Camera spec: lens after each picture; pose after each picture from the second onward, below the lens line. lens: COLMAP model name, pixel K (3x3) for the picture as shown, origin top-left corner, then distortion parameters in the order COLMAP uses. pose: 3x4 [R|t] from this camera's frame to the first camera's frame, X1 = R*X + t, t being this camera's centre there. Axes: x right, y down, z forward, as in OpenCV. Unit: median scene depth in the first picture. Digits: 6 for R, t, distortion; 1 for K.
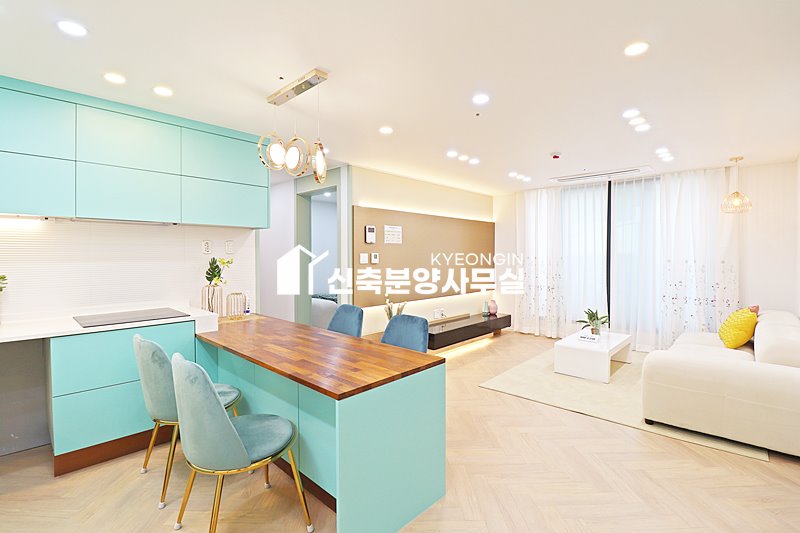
lens RADIAL K [[368.9, 0, 394.4], [0, 368.9, 260.5], [0, 0, 1]] dist [-0.018866, -0.004217]
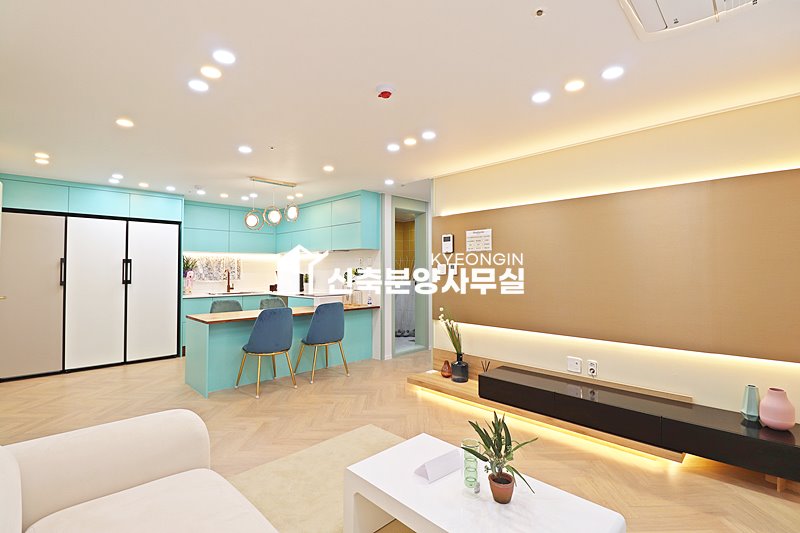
lens RADIAL K [[368.9, 0, 393.3], [0, 368.9, 266.4], [0, 0, 1]] dist [-0.018866, -0.004217]
pose [[-0.032272, 0.006650, -0.999457, 0.838694], [-0.000996, 0.999977, 0.006685, -0.018638], [0.999479, 0.001211, -0.032264, 0.857483]]
